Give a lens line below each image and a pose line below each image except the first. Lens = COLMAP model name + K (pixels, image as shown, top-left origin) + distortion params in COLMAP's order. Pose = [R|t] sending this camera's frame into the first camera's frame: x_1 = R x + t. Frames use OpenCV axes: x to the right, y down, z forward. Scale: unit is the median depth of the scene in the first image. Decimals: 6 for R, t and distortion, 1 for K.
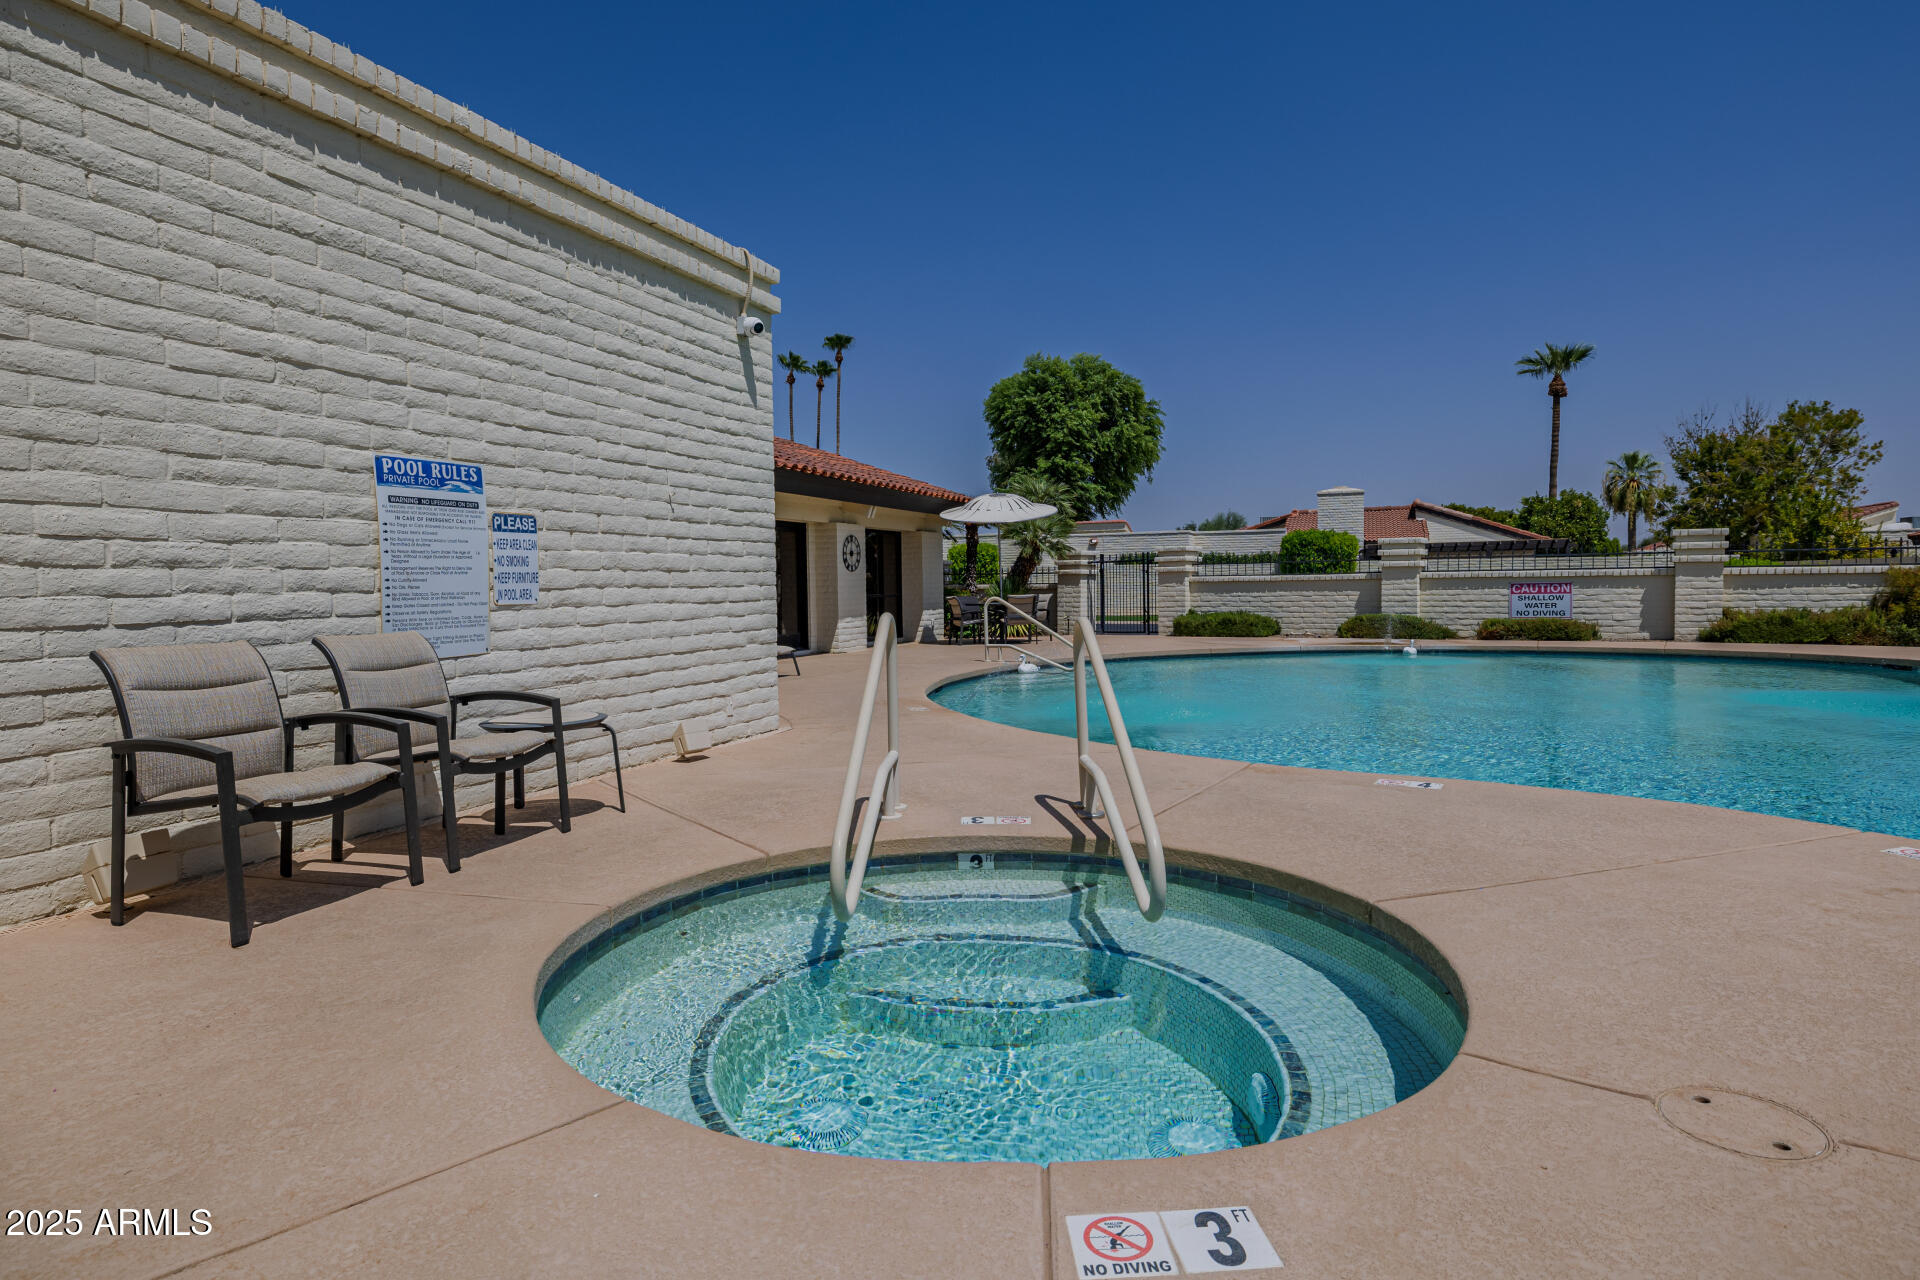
lens RADIAL K [[1100.7, 0, 958.7], [0, 1100.7, 642.7], [0, 0, 1]] dist [0.001025, 0.000313]
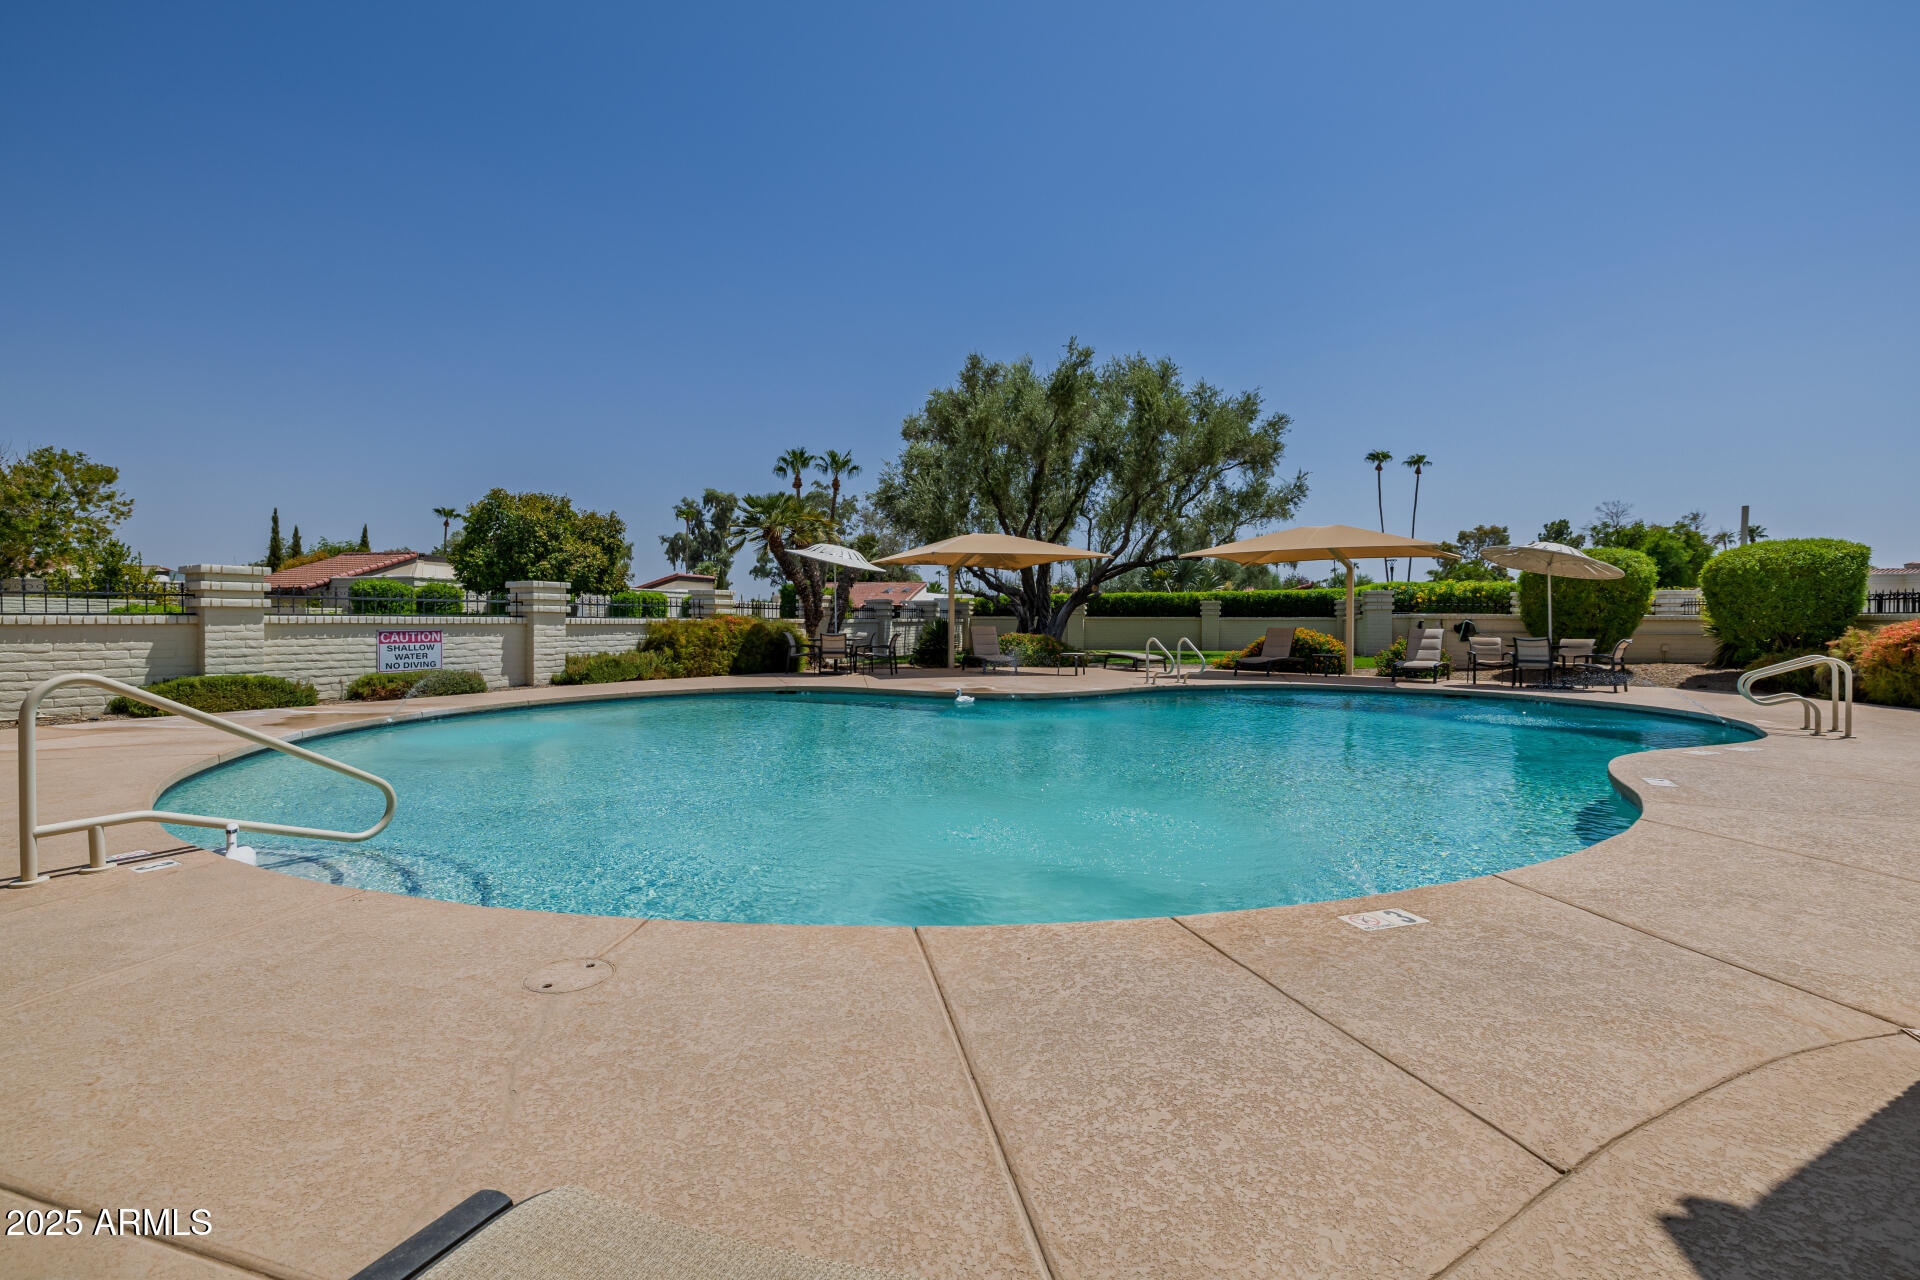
lens RADIAL K [[872.6, 0, 955.2], [0, 872.6, 631.5], [0, 0, 1]] dist [-0.000350, -0.000054]
pose [[-0.075881, 0.001403, 0.997116, -0.211714], [0.048688, 0.998811, 0.002300, -0.036154], [-0.995928, 0.048722, -0.075859, 0.659103]]
